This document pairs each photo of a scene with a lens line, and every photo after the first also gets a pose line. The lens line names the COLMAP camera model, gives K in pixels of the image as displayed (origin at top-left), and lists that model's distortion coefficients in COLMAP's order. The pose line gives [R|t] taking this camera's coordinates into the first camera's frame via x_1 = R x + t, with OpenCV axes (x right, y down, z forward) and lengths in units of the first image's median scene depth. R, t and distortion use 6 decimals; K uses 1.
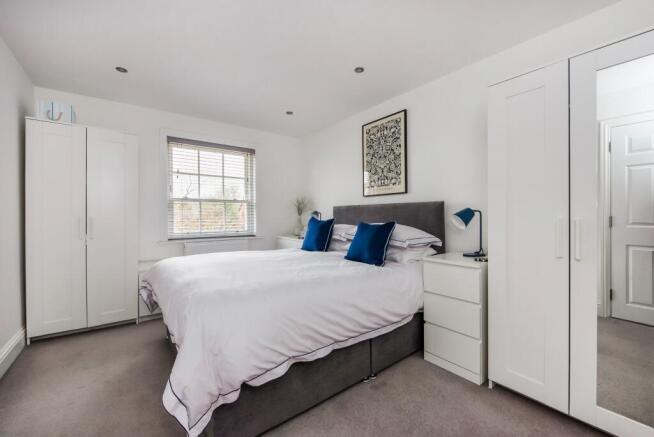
lens RADIAL K [[267.1, 0, 324.5], [0, 267.1, 216.4], [0, 0, 1]] dist [-0.001174, -0.000018]
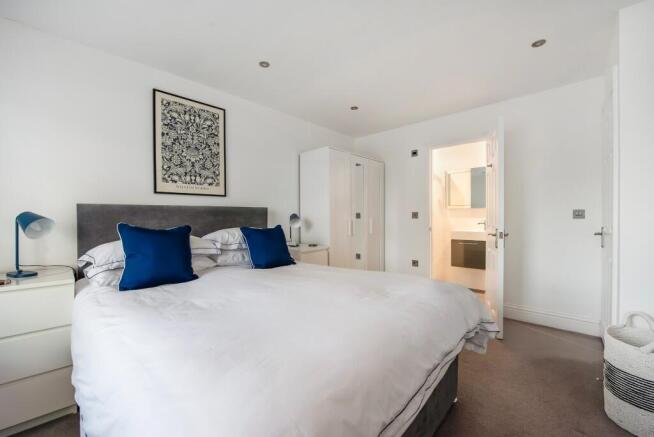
lens RADIAL K [[267.1, 0, 327.2], [0, 267.1, 218.7], [0, 0, 1]] dist [-0.001174, -0.000018]
pose [[-0.142685, -0.004640, 0.989757, -0.645425], [0.005191, 0.999972, 0.005437, -0.009614], [-0.989755, 0.005913, -0.142656, 0.710328]]
